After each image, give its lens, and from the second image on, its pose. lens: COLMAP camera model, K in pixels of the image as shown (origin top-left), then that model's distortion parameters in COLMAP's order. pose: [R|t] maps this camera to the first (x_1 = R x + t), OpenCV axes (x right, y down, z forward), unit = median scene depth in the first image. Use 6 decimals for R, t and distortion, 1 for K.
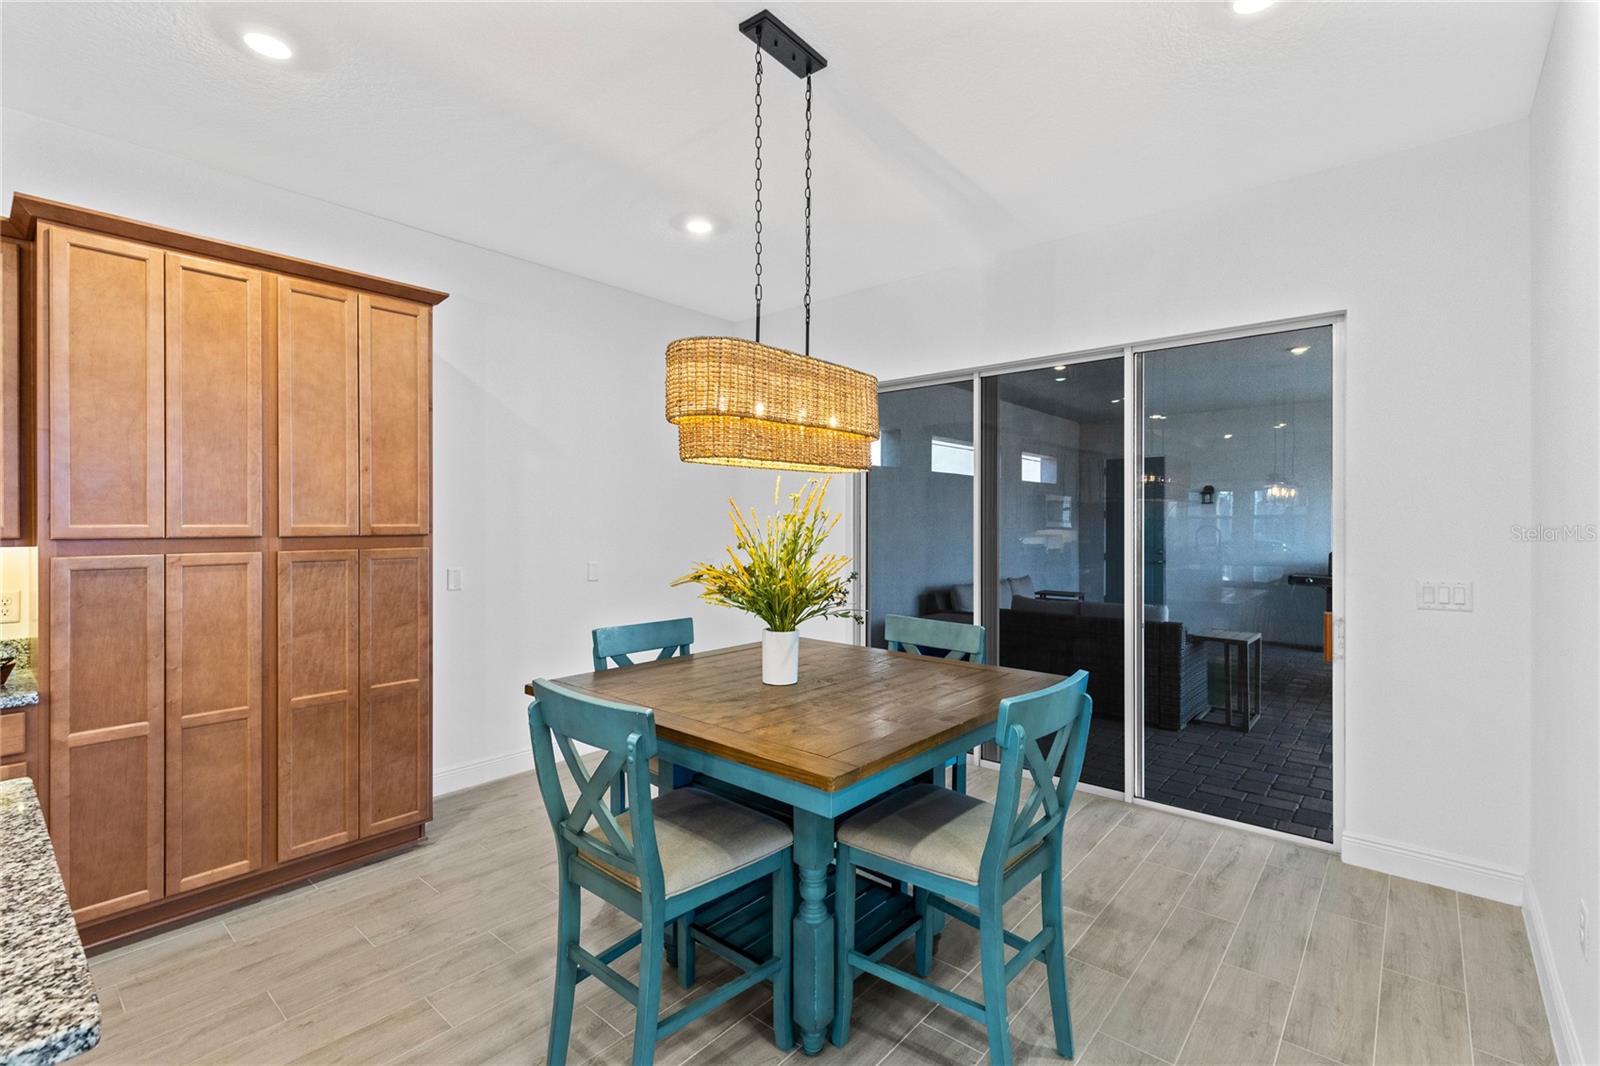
lens RADIAL K [[731.1, 0, 811.0], [0, 731.1, 531.3], [0, 0, 1]] dist [0.002993, 0.000166]
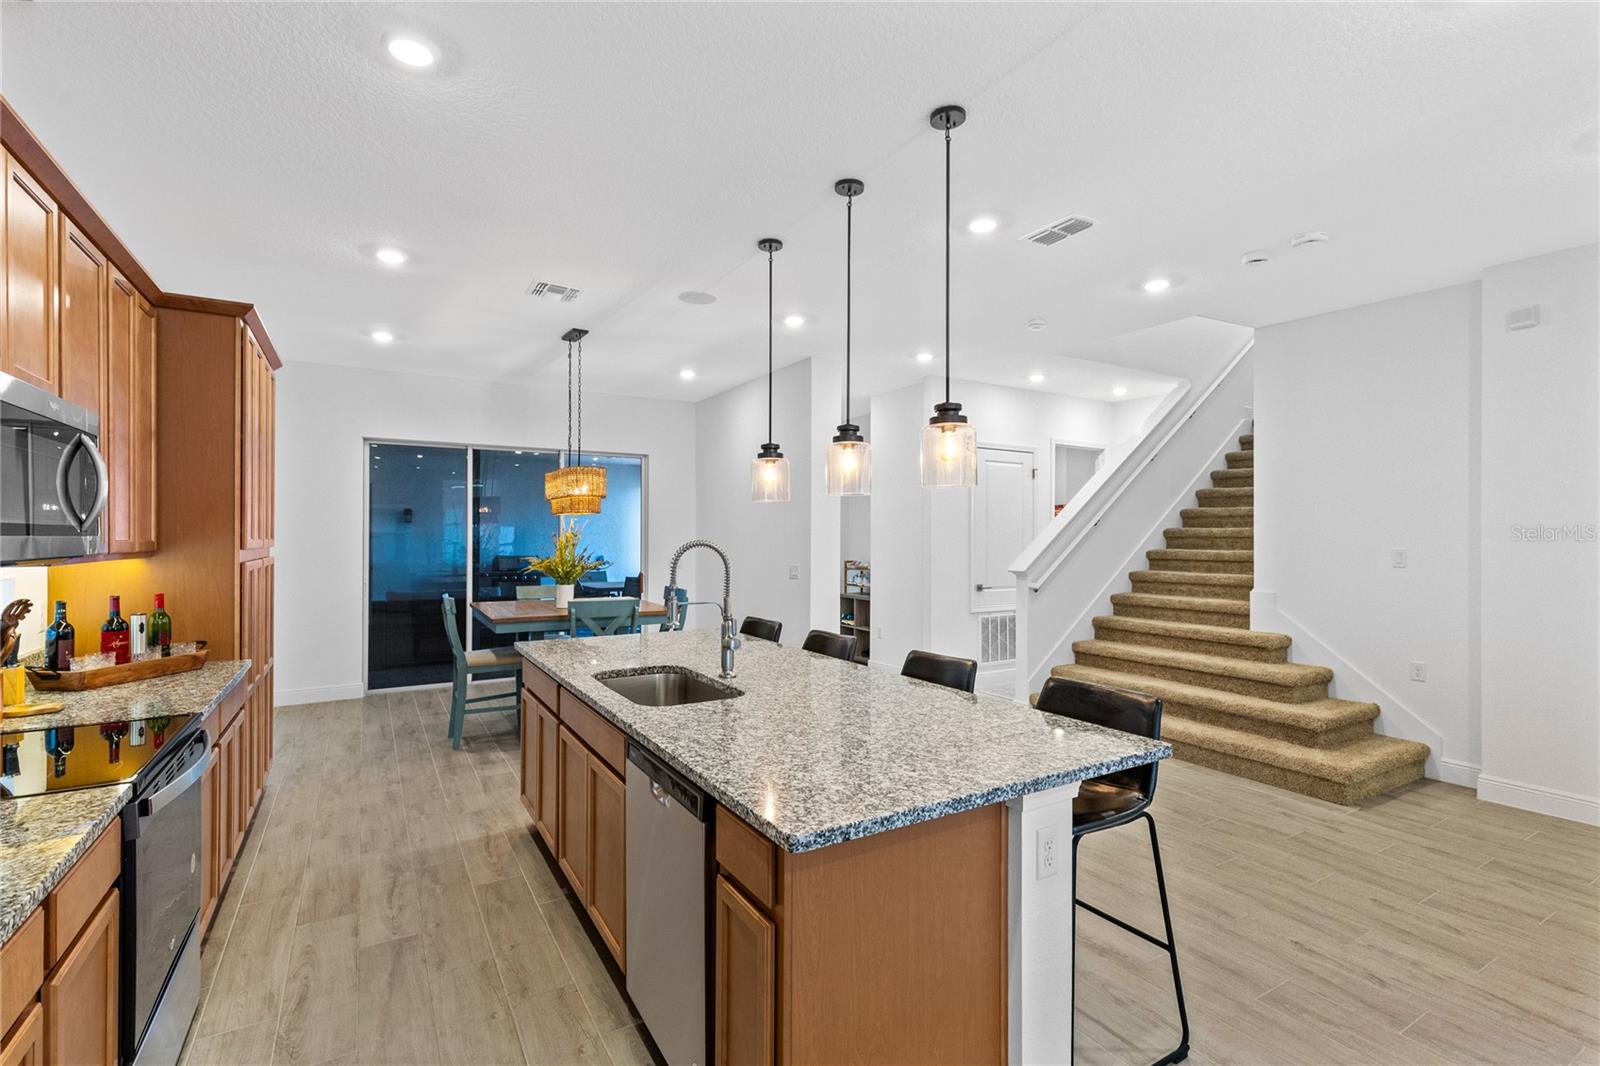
lens RADIAL K [[731.1, 0, 815.0], [0, 731.1, 539.2], [0, 0, 1]] dist [0.002993, 0.000166]
pose [[0.313319, -0.011724, 0.949575, -1.101769], [0.024279, 0.999696, 0.004332, 0.006347], [-0.949337, 0.021697, 0.313509, -0.257112]]
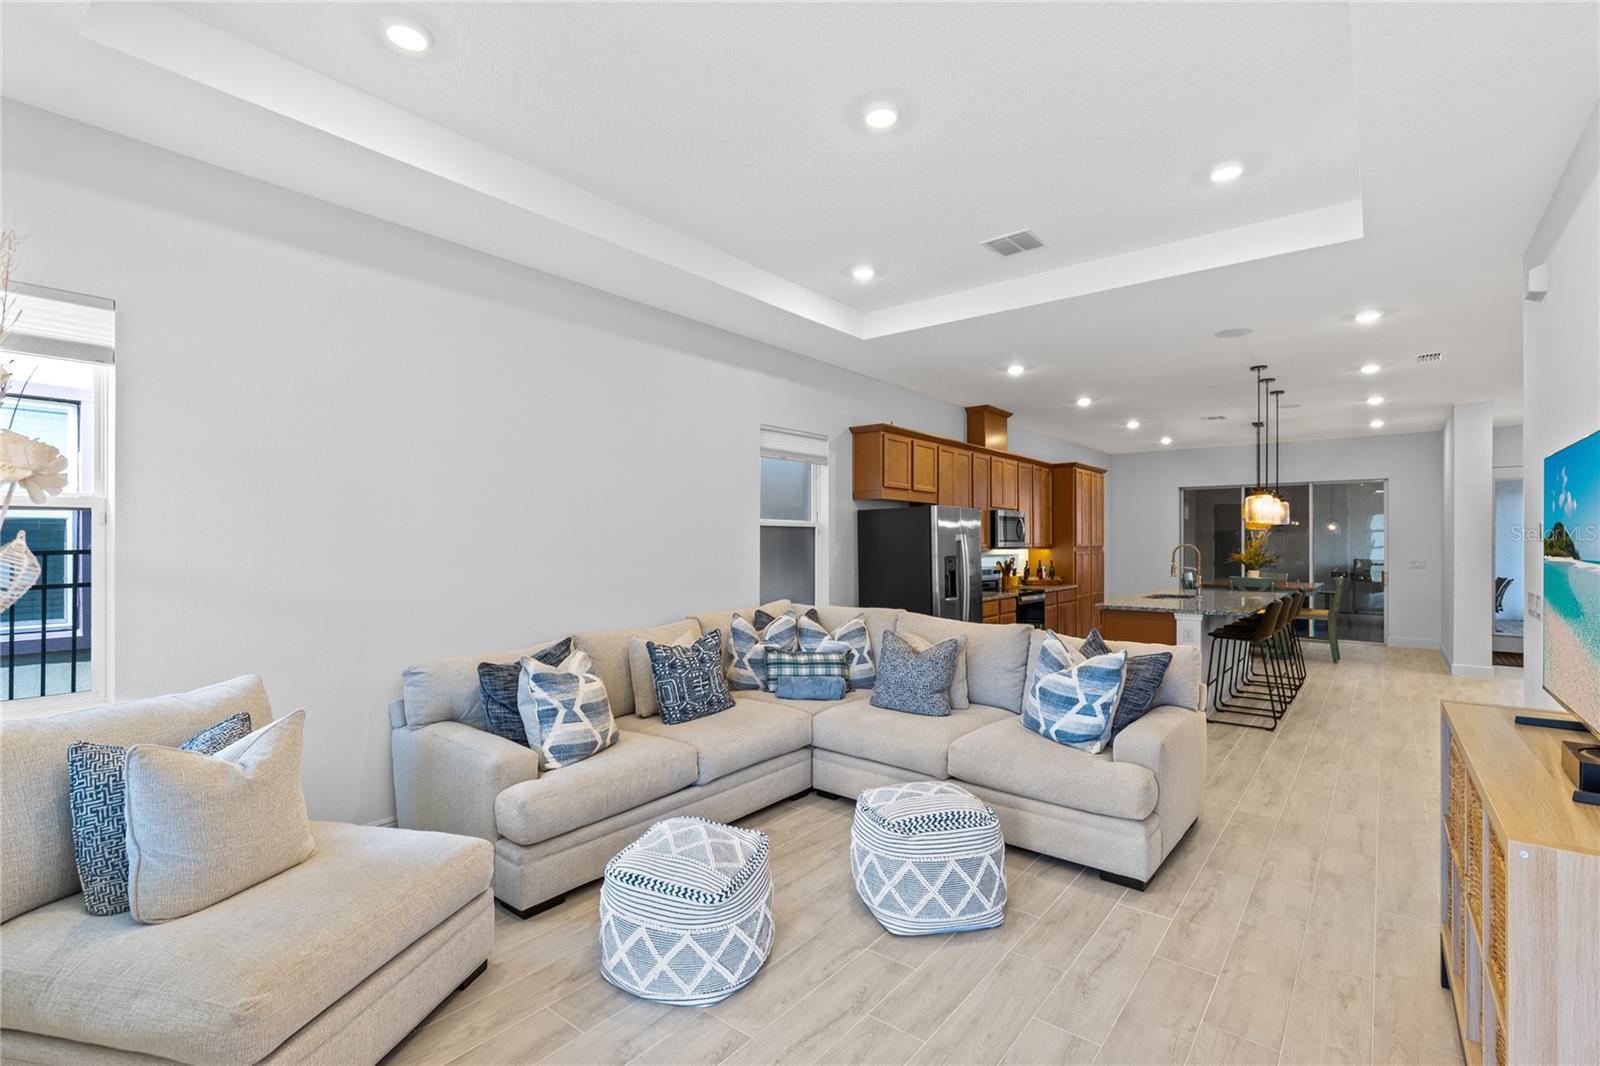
lens RADIAL K [[731.1, 0, 804.2], [0, 731.1, 546.9], [0, 0, 1]] dist [0.002993, 0.000166]
pose [[0.999605, -0.009838, 0.026316, -1.431609], [0.010314, 0.999784, -0.018027, 0.037255], [-0.026133, 0.018291, 0.999491, -1.608184]]
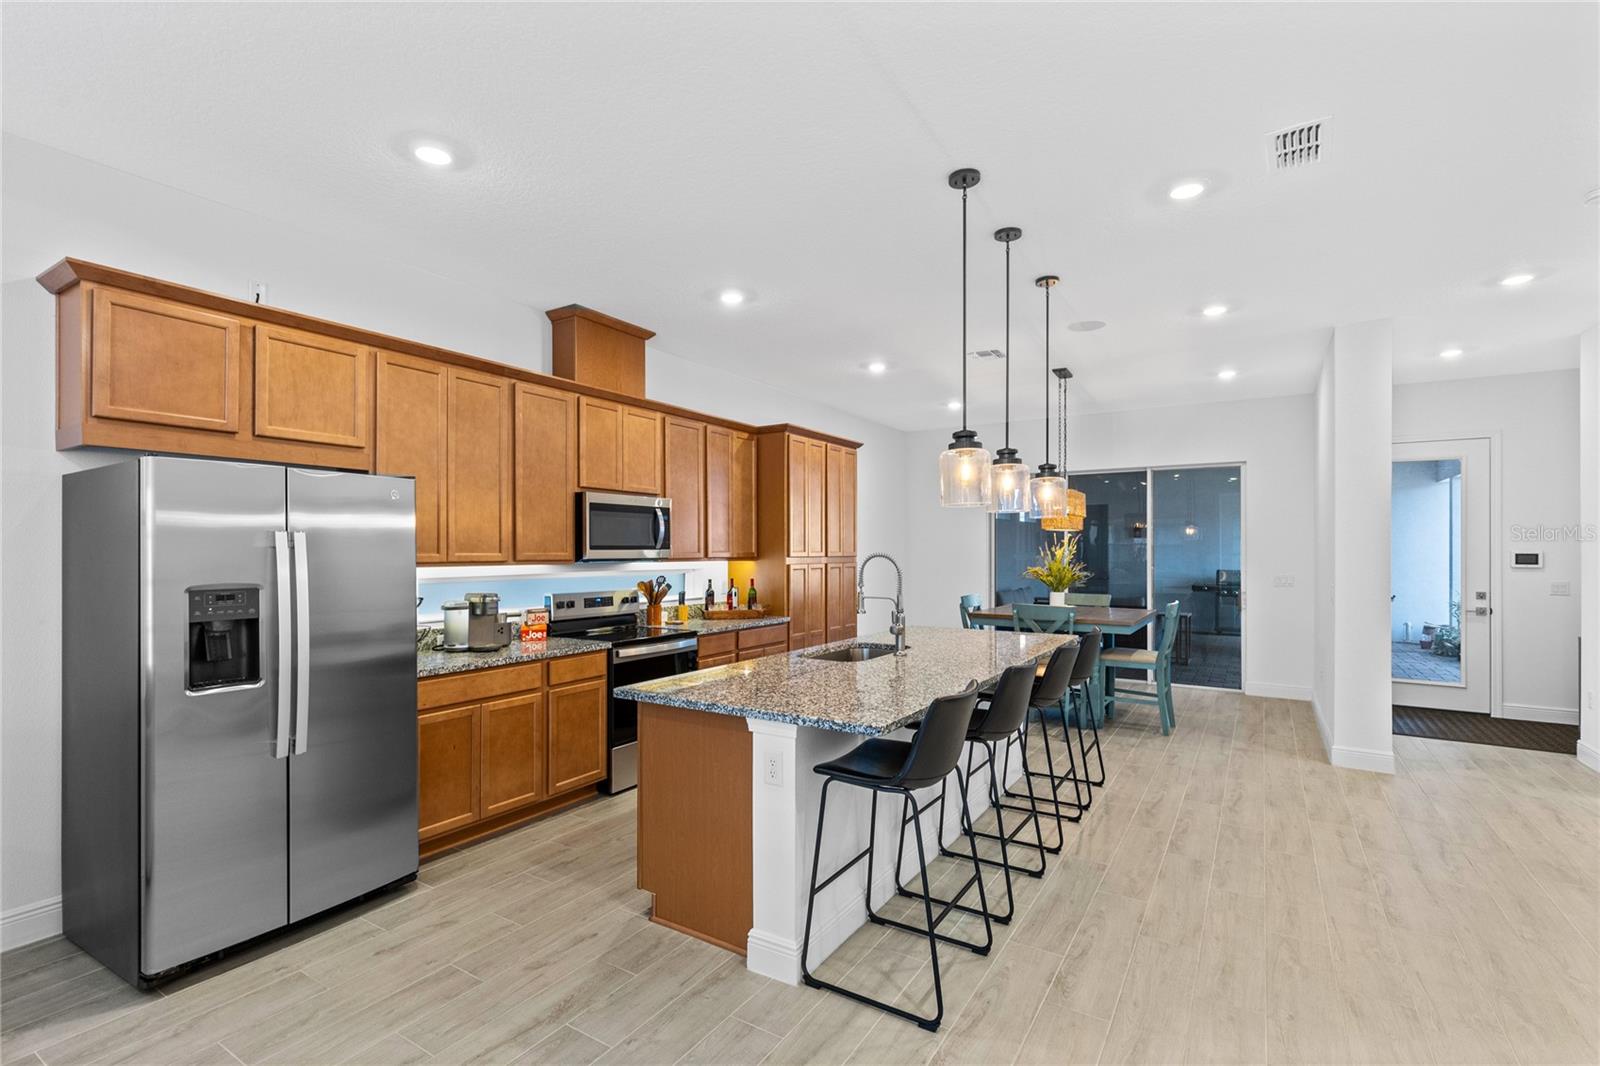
lens RADIAL K [[731.1, 0, 800.0], [0, 731.1, 559.7], [0, 0, 1]] dist [0.002993, 0.000166]
pose [[0.990976, -0.010893, 0.133597, -0.732407], [0.012362, 0.999872, -0.010172, 0.024710], [-0.133469, 0.011732, 0.990984, -0.831245]]
